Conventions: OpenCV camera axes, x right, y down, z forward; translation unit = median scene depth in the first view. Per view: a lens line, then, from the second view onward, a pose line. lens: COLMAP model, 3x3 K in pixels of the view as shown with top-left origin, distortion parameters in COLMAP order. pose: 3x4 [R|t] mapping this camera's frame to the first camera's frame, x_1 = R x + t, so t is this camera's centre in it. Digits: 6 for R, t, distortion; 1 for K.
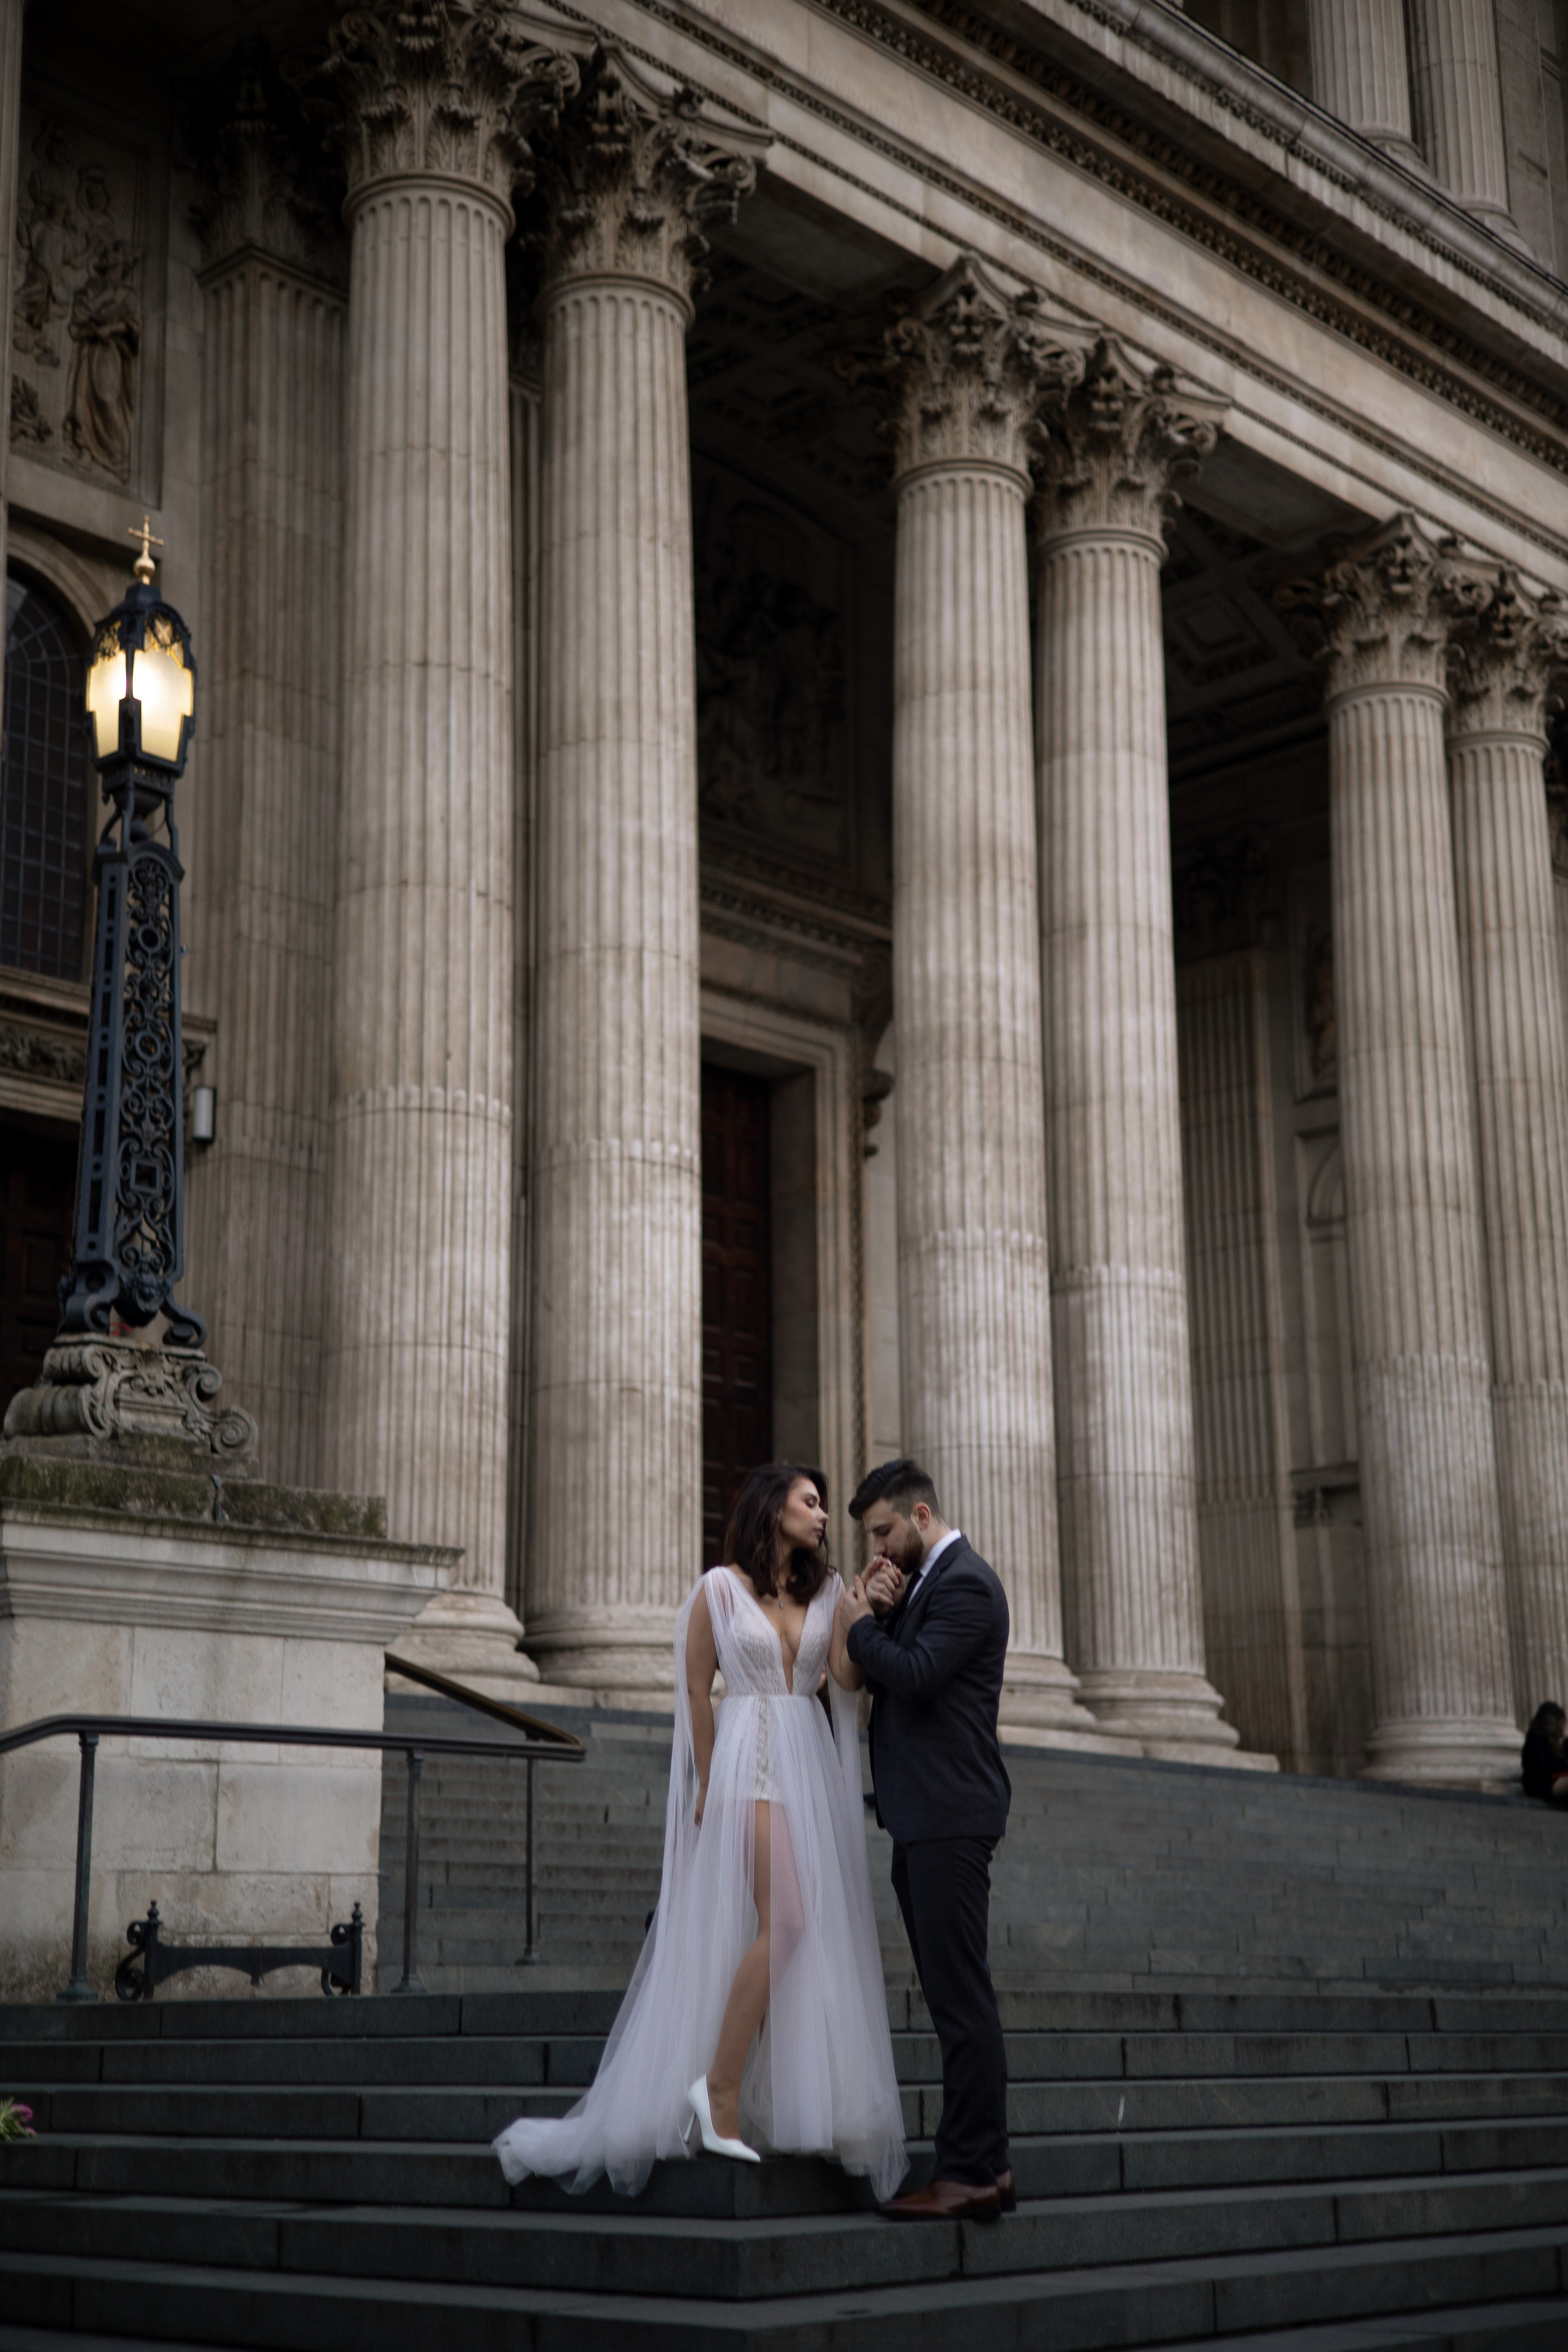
lens RADIAL K [[3262.8, 0, 835.1], [0, 3262.8, 1193.2], [0, 0, 1]] dist [0.295190, 0.000000]
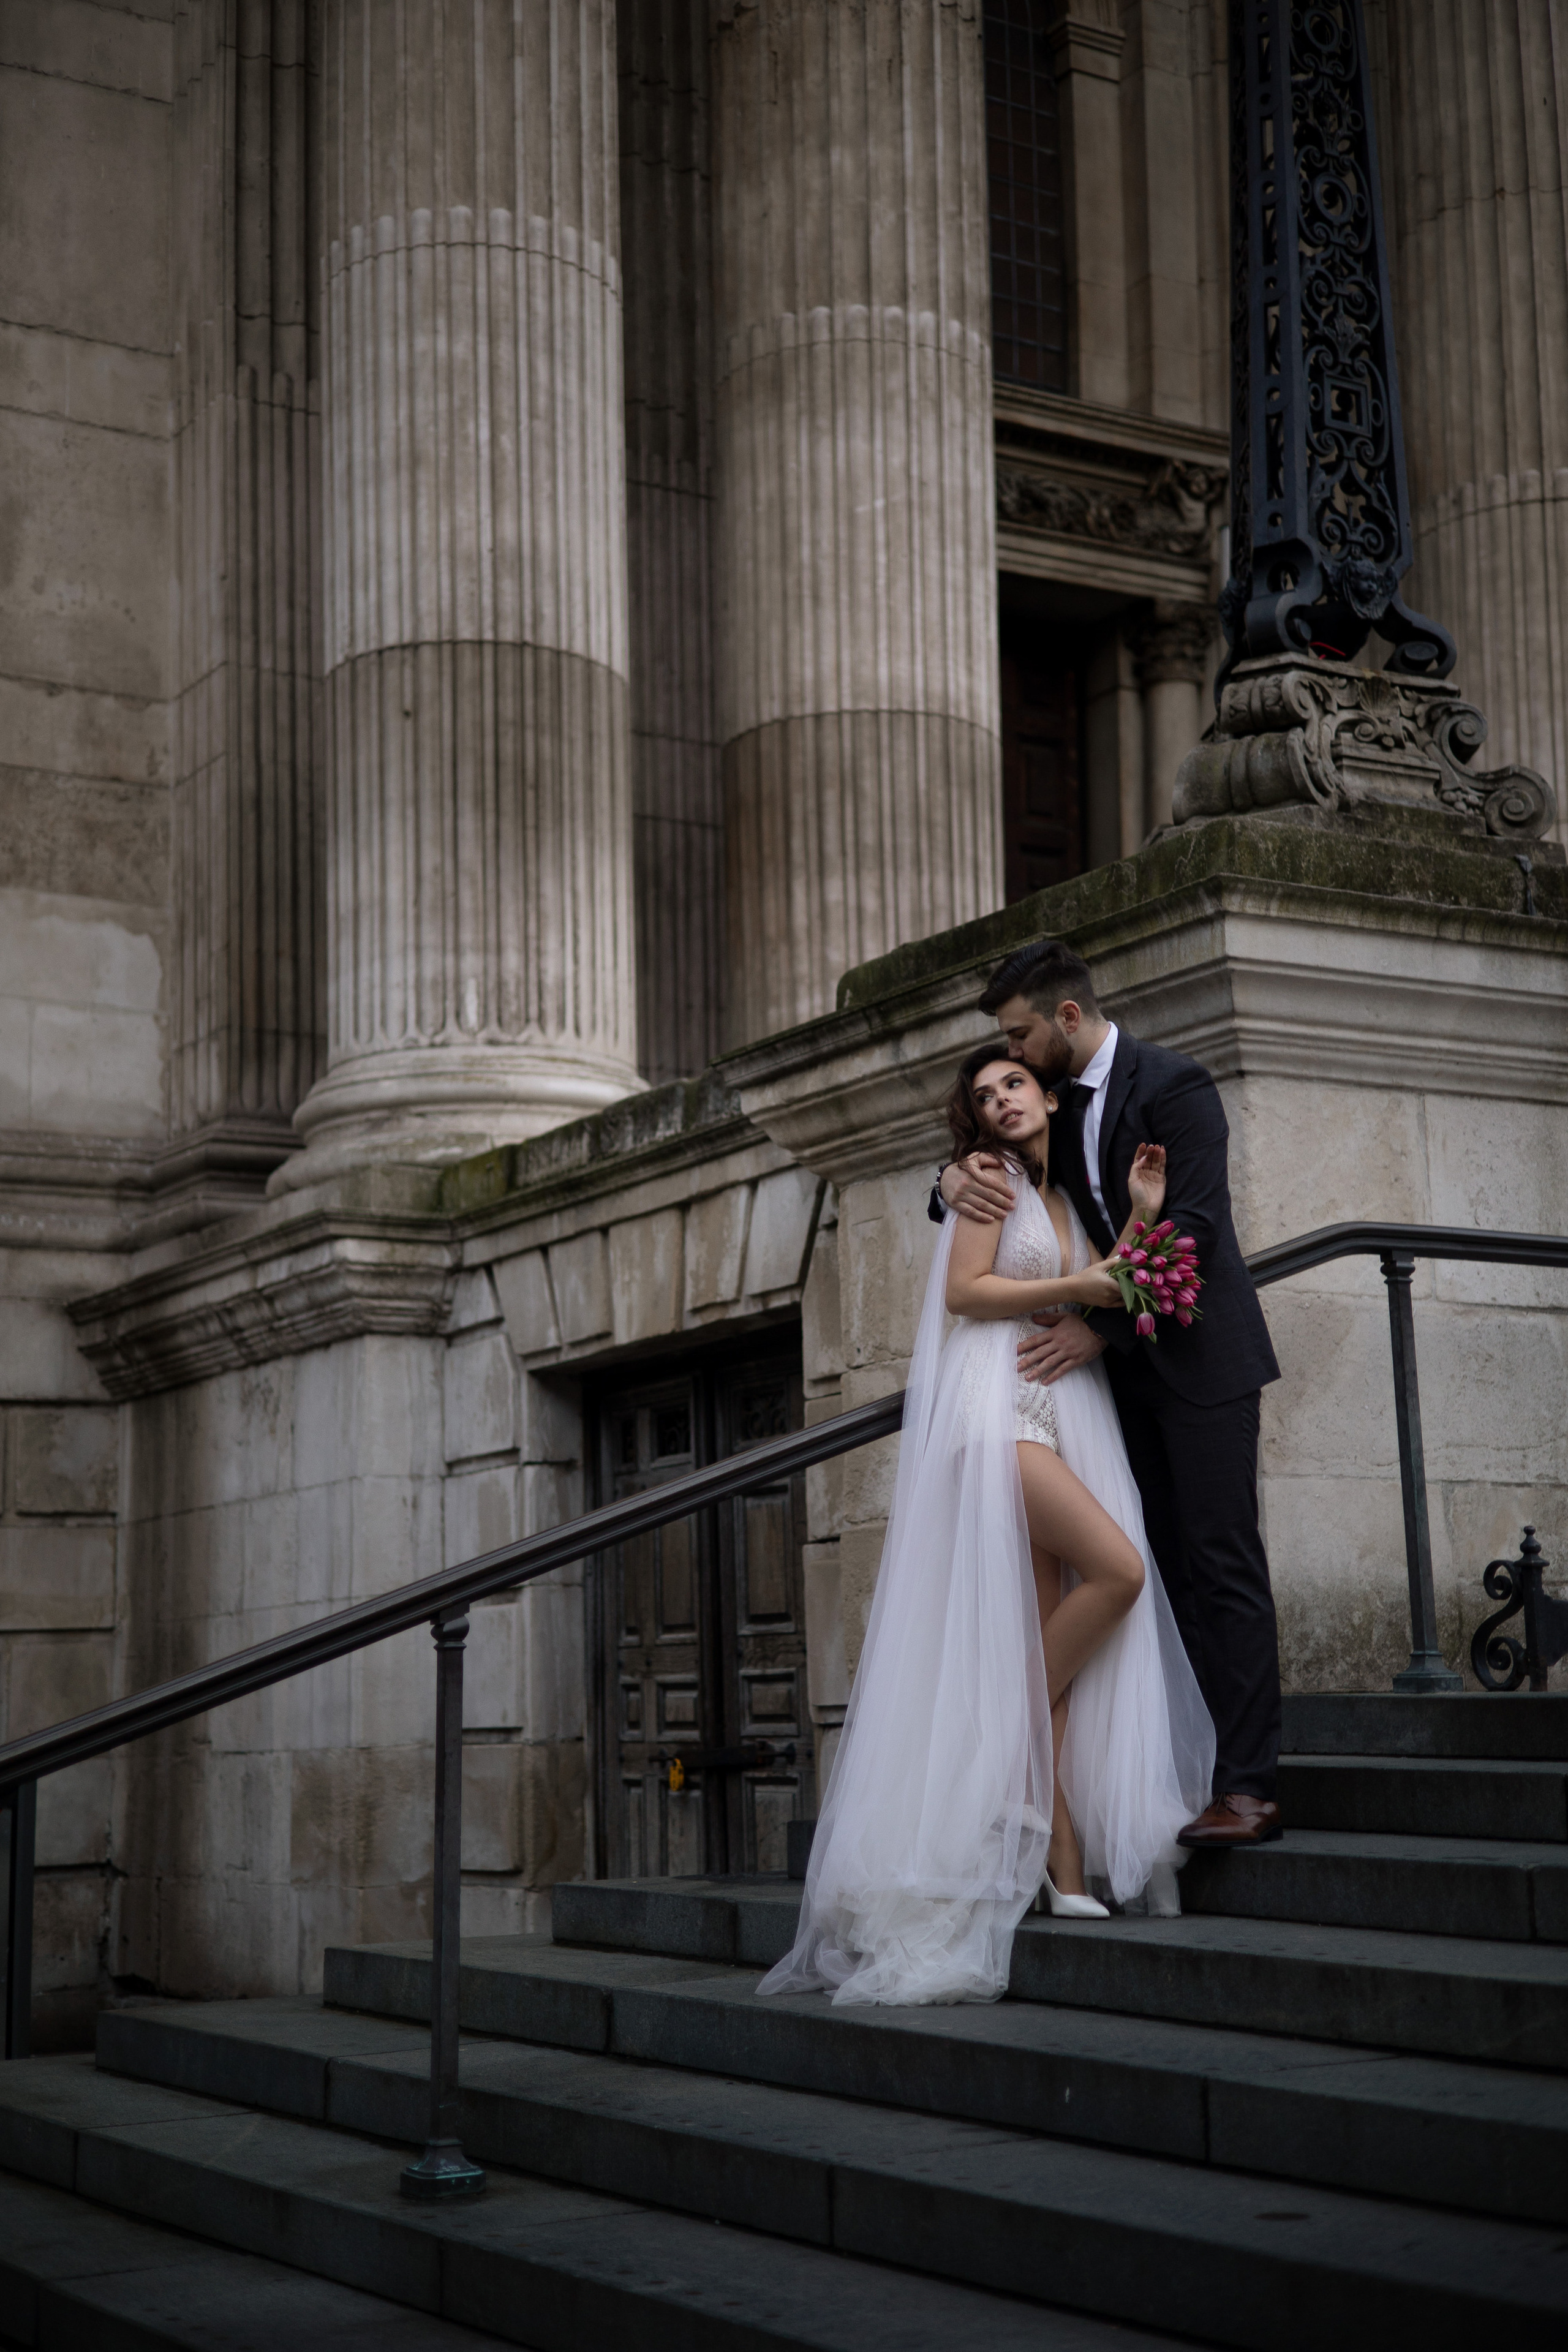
lens RADIAL K [[3262.8, 0, 781.4], [0, 3262.8, 1177.7], [0, 0, 1]] dist [0.295190, 0.000000]
pose [[0.961639, -0.051484, -0.269445, -0.150705], [0.074787, 0.994227, 0.076942, 0.083965], [0.263928, -0.094142, 0.959937, 0.359241]]
